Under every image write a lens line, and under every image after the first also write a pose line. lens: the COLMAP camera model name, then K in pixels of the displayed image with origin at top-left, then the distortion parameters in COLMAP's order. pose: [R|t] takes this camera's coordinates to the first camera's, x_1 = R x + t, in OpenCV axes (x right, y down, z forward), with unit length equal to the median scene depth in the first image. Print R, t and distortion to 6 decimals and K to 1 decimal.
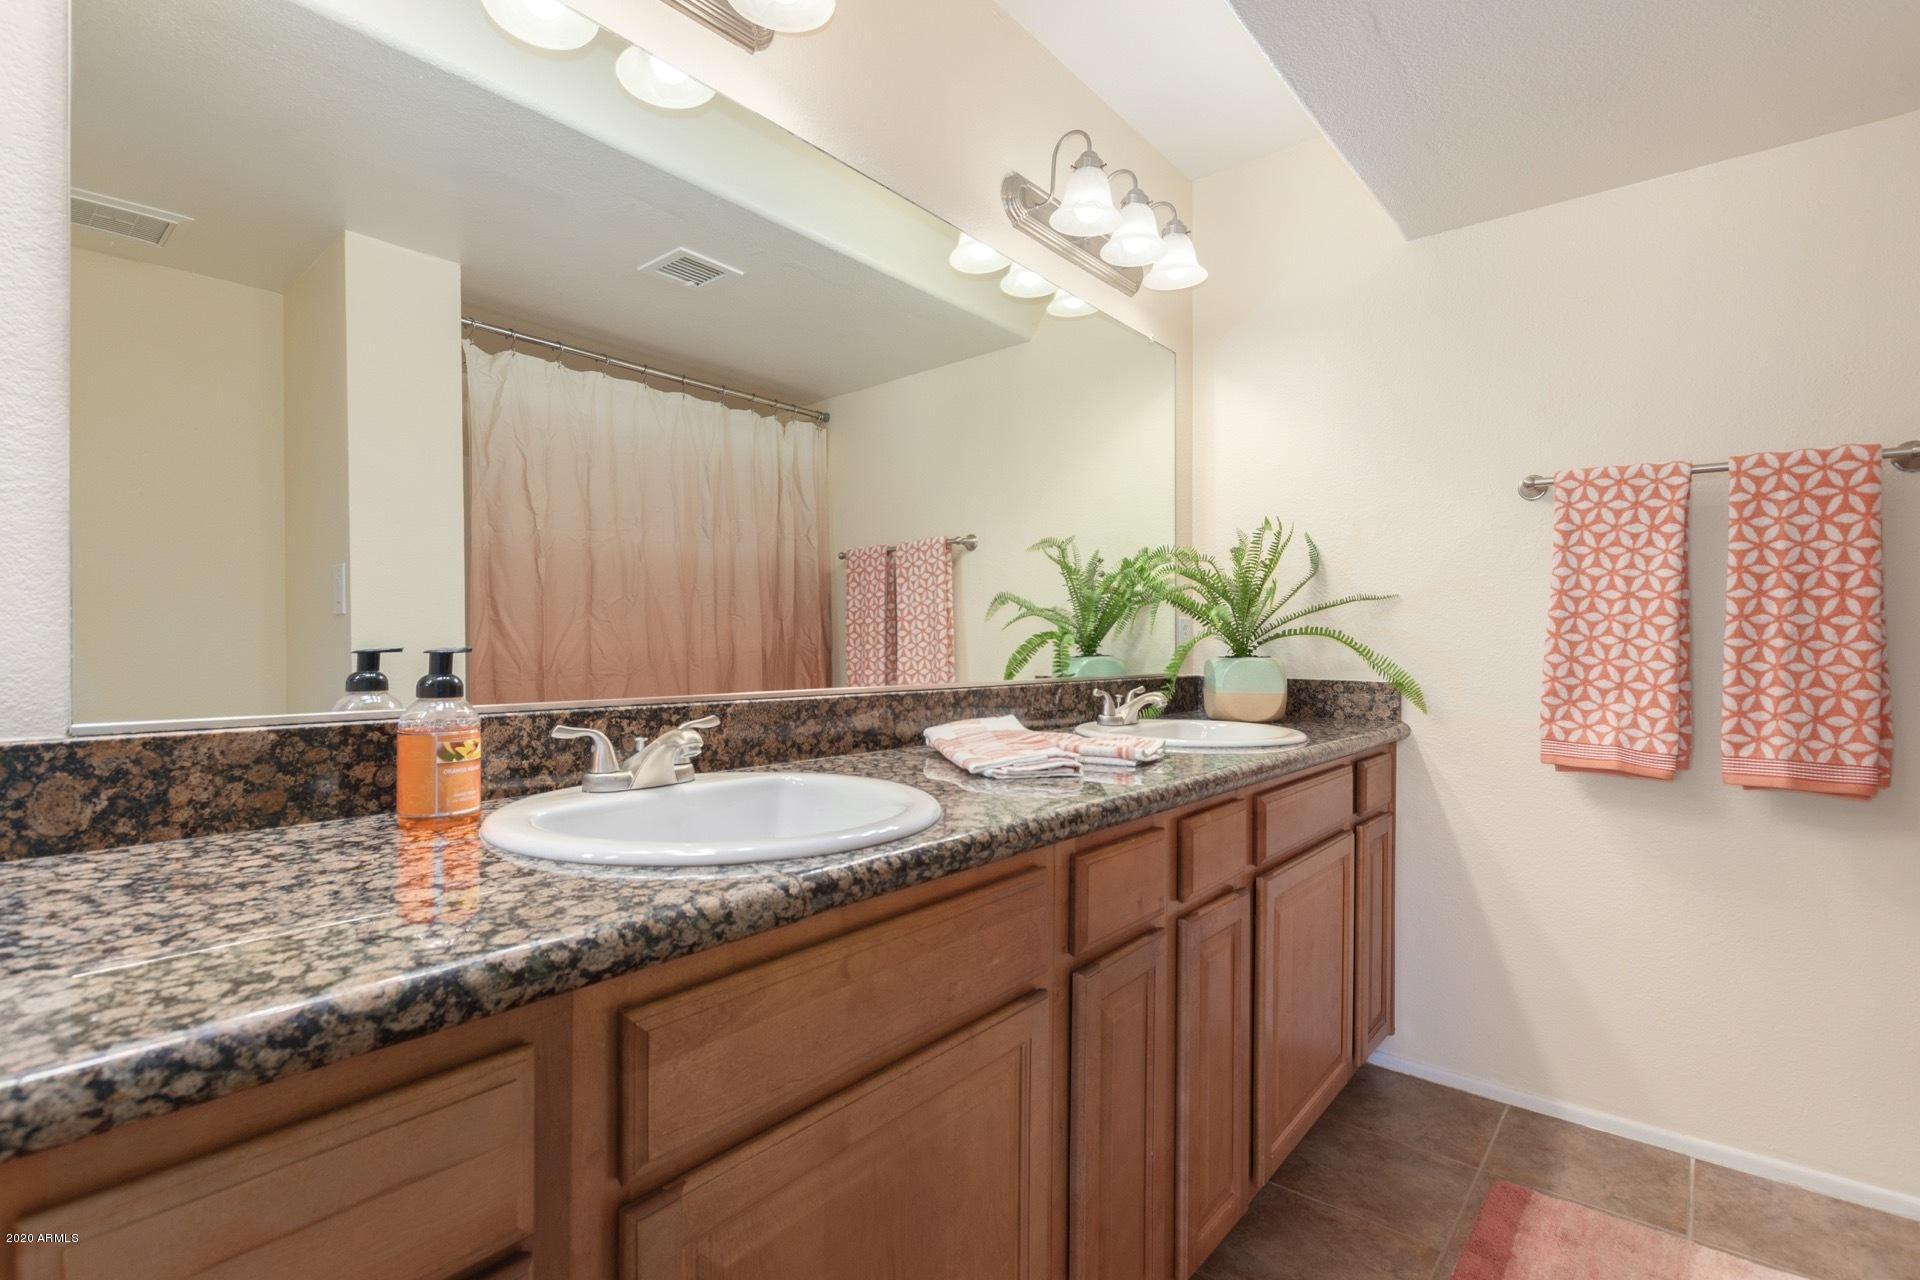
lens RADIAL K [[872.4, 0, 956.8], [0, 872.4, 641.6], [0, 0, 1]] dist [0.000013, -0.000246]
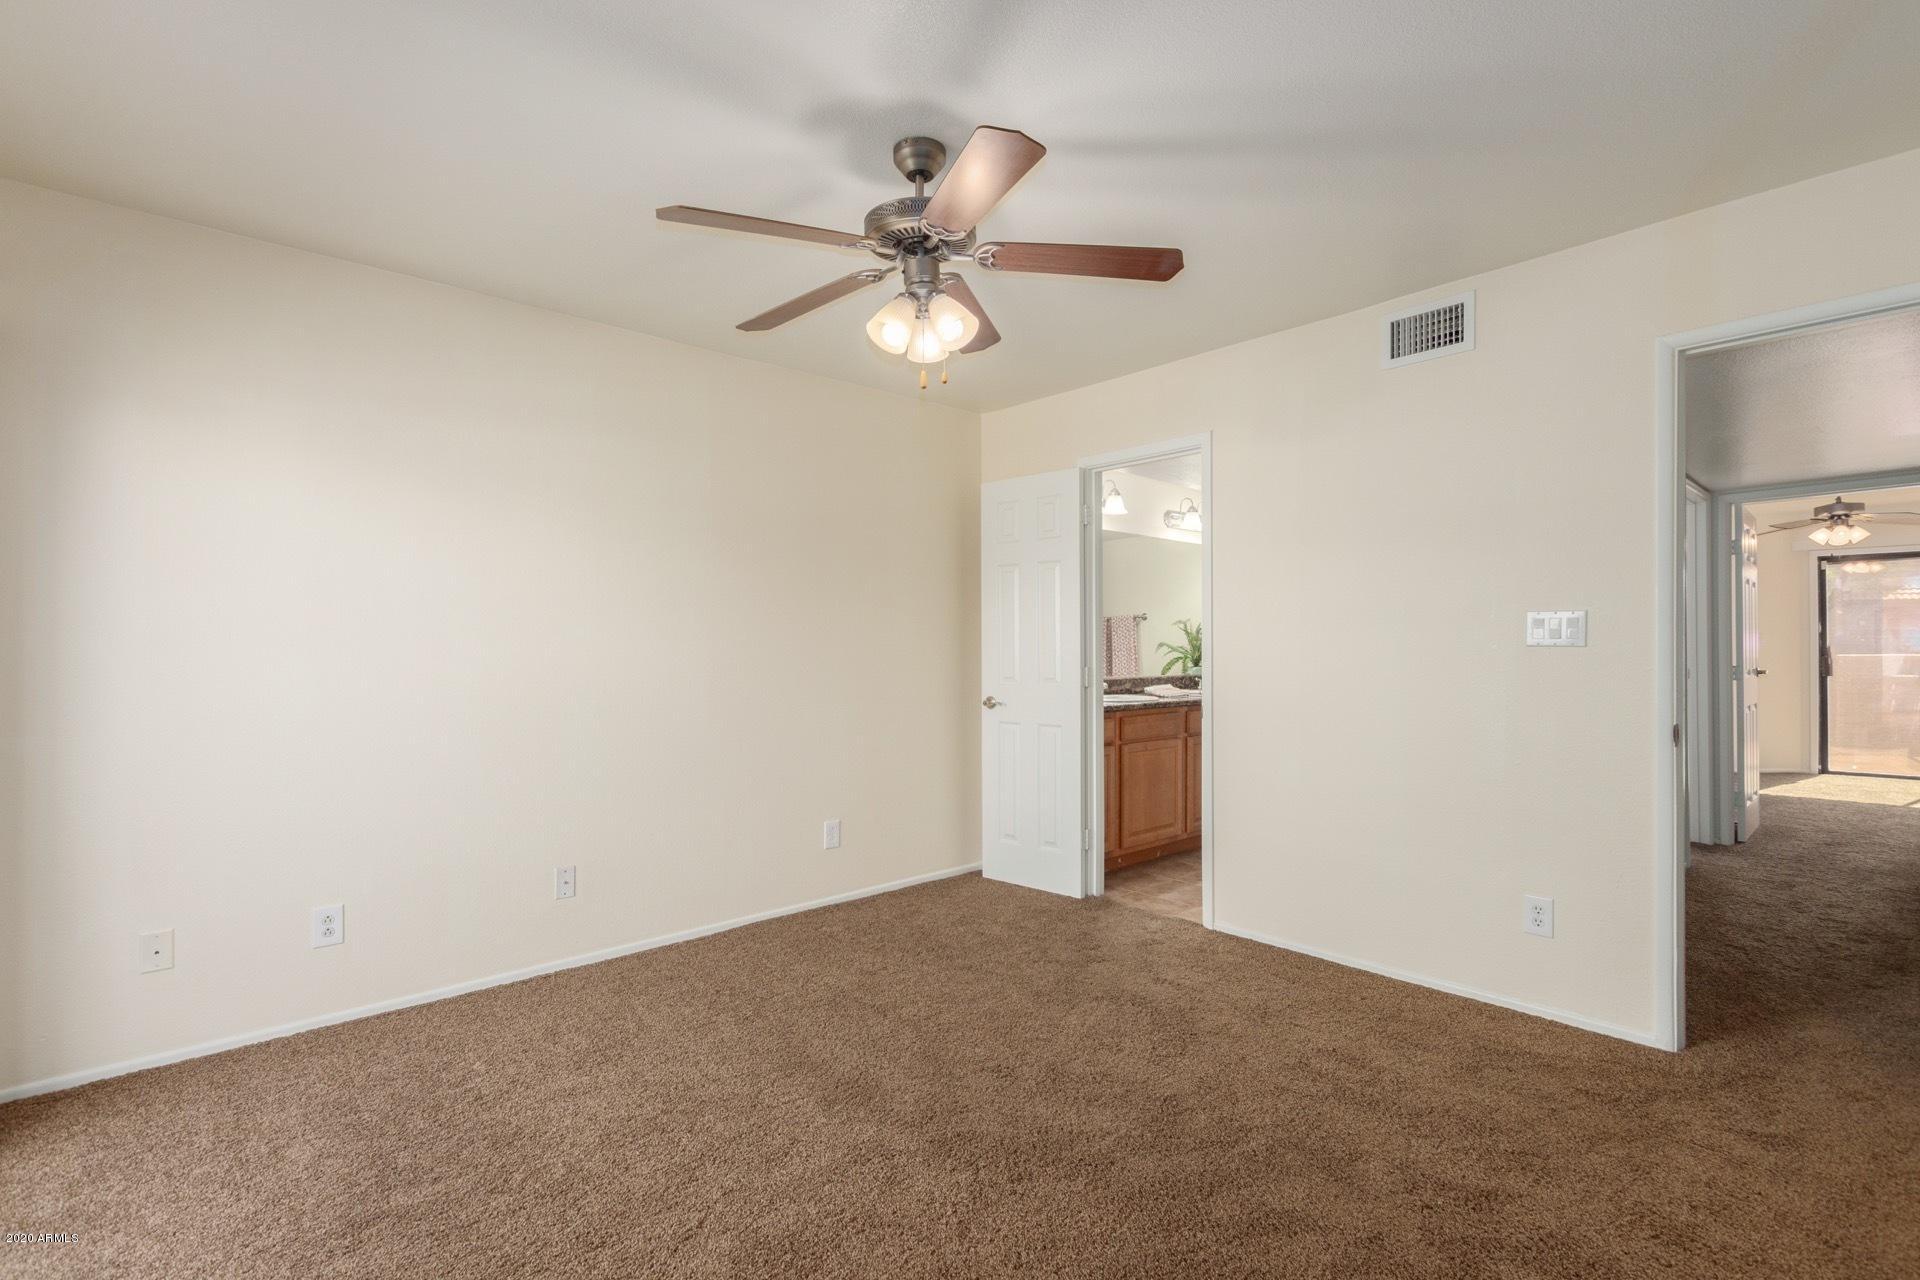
lens RADIAL K [[872.4, 0, 956.8], [0, 872.4, 641.6], [0, 0, 1]] dist [0.000013, -0.000246]
pose [[0.989947, -0.007306, -0.141252, -0.185233], [0.006350, 0.999954, -0.007217, -0.042681], [0.141298, 0.006247, 0.989947, -1.664889]]
